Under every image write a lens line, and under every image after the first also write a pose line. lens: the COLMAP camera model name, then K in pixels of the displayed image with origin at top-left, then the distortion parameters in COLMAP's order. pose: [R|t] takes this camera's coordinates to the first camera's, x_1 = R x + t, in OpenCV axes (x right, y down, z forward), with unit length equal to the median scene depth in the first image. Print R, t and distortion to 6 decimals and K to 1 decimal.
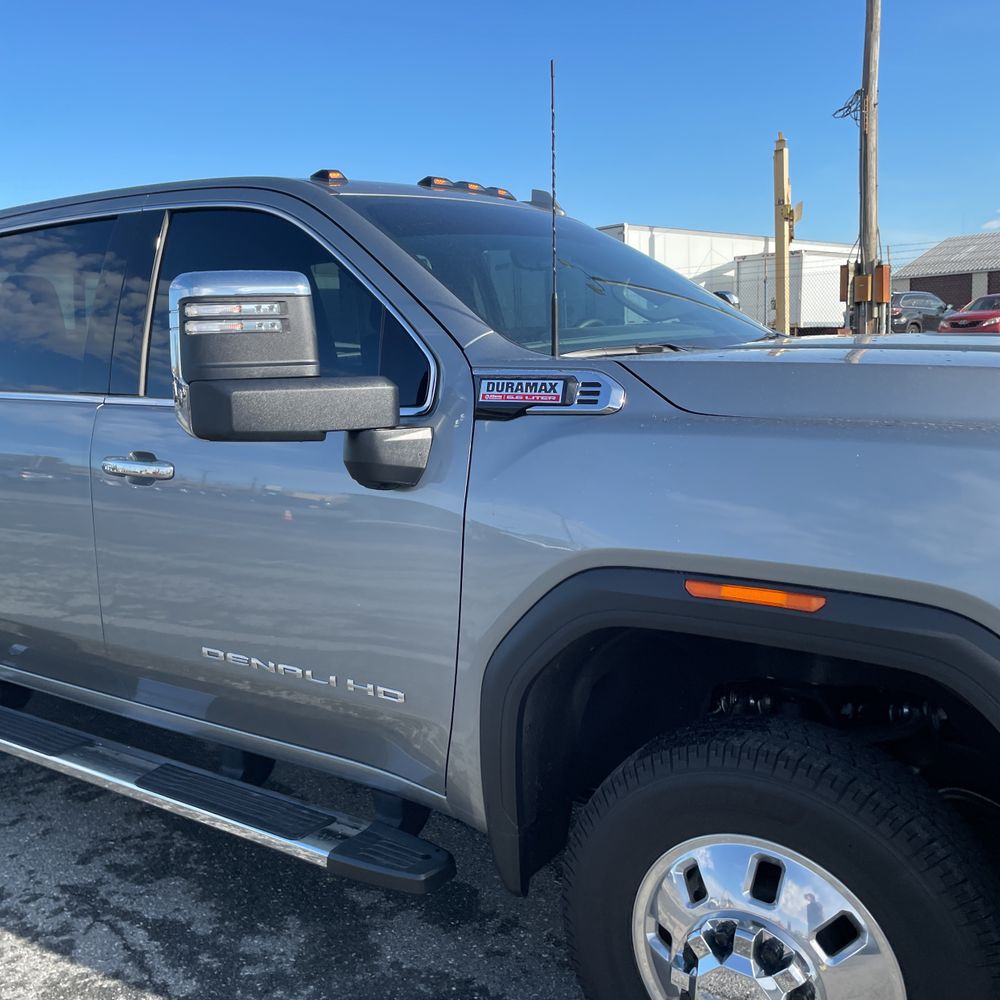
lens RADIAL K [[1015.8, 0, 503.1], [0, 1015.8, 514.4], [0, 0, 1]] dist [0.067860, -0.102115]
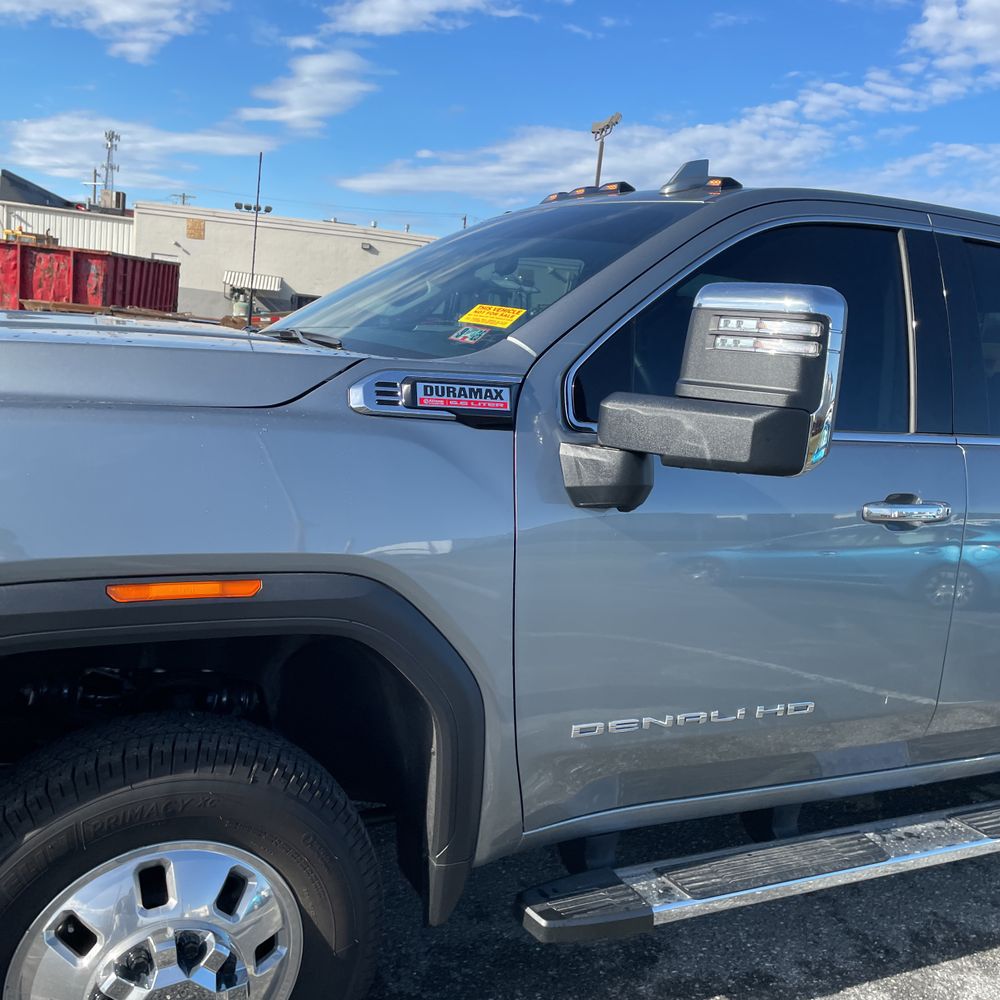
lens RADIAL K [[991.9, 0, 500.0], [0, 991.9, 500.0], [0, 0, 1]] dist [0.081362, -0.174048]
pose [[0.517765, -0.074128, 0.852305, -0.768358], [0.057008, 0.997014, 0.052083, -0.072223], [-0.853622, 0.021622, 0.520445, 0.497108]]
